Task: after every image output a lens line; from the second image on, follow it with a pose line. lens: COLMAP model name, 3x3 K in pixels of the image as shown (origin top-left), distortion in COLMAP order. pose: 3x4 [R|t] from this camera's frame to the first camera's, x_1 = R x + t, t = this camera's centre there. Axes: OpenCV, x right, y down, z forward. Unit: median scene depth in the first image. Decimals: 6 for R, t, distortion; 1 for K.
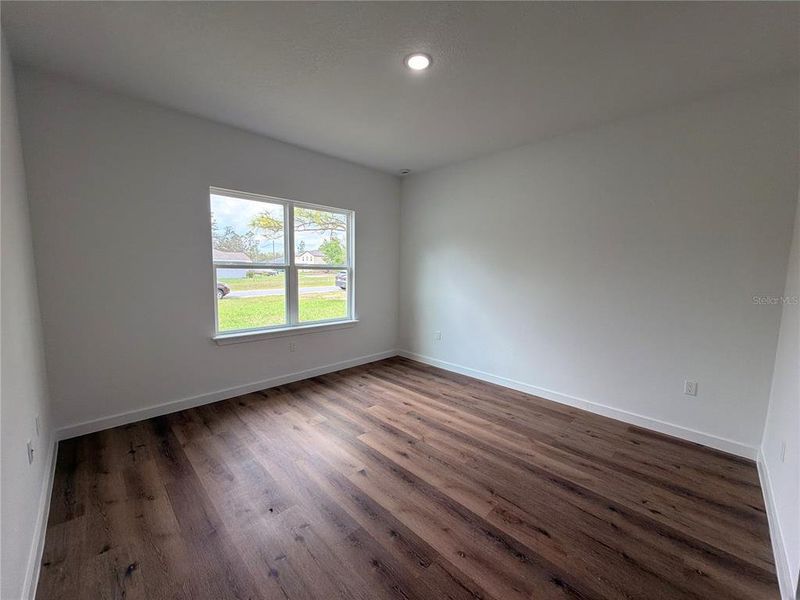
lens RADIAL K [[318.6, 0, 397.7], [0, 318.6, 304.9], [0, 0, 1]] dist [-0.000699, 0.000076]
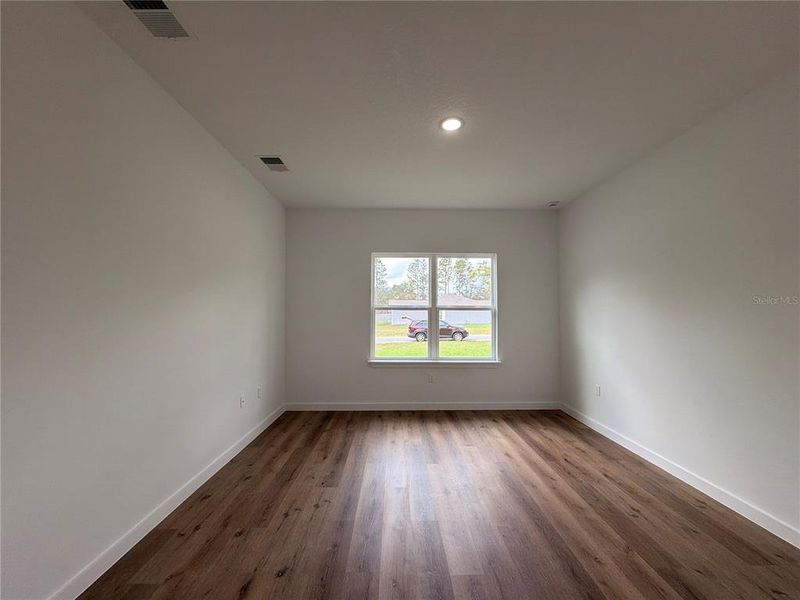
lens RADIAL K [[318.6, 0, 397.7], [0, 318.6, 304.9], [0, 0, 1]] dist [-0.000699, 0.000076]
pose [[0.722868, -0.031415, -0.690272, 0.371224], [-0.069814, 0.990534, -0.118191, 0.015370], [0.687450, 0.133627, 0.713832, 0.072936]]
